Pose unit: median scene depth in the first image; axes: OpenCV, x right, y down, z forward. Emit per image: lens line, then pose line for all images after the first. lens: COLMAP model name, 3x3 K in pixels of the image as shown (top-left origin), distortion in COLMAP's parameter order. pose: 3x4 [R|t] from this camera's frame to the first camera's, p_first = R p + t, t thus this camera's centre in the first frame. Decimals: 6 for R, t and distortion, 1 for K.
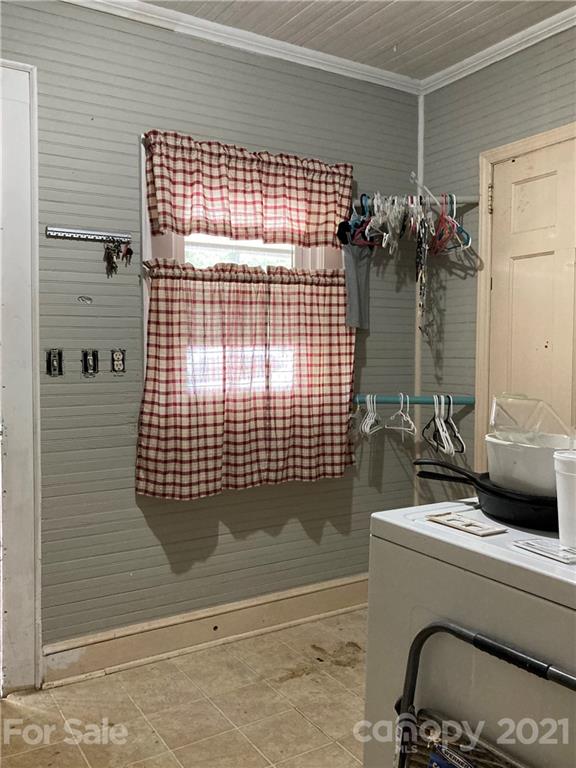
lens RADIAL K [[630.5, 0, 288.0], [0, 630.5, 384.0], [0, 0, 1]] dist [0.046784, -0.076558]
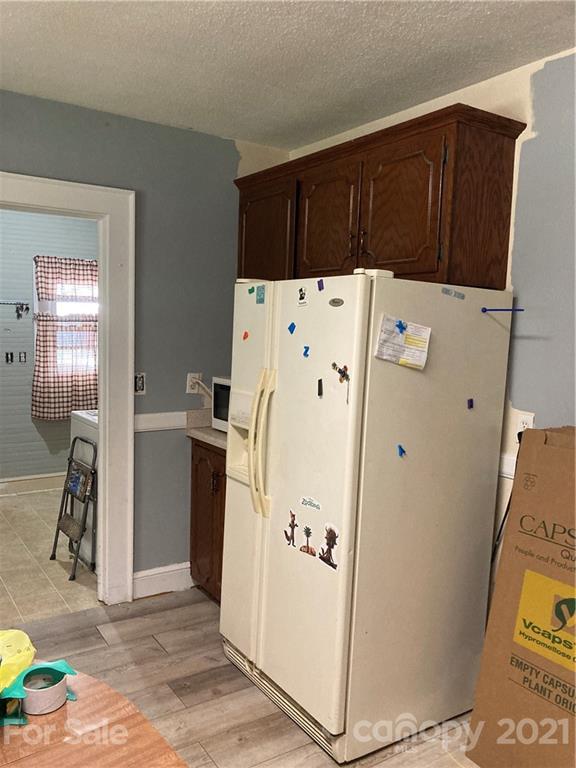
lens RADIAL K [[630.5, 0, 288.0], [0, 630.5, 384.0], [0, 0, 1]] dist [0.046784, -0.076558]
pose [[0.999773, 0.021030, 0.003282, 0.664753], [-0.021154, 0.998809, 0.043957, -0.060266], [-0.002353, -0.044017, 0.999028, -1.247257]]
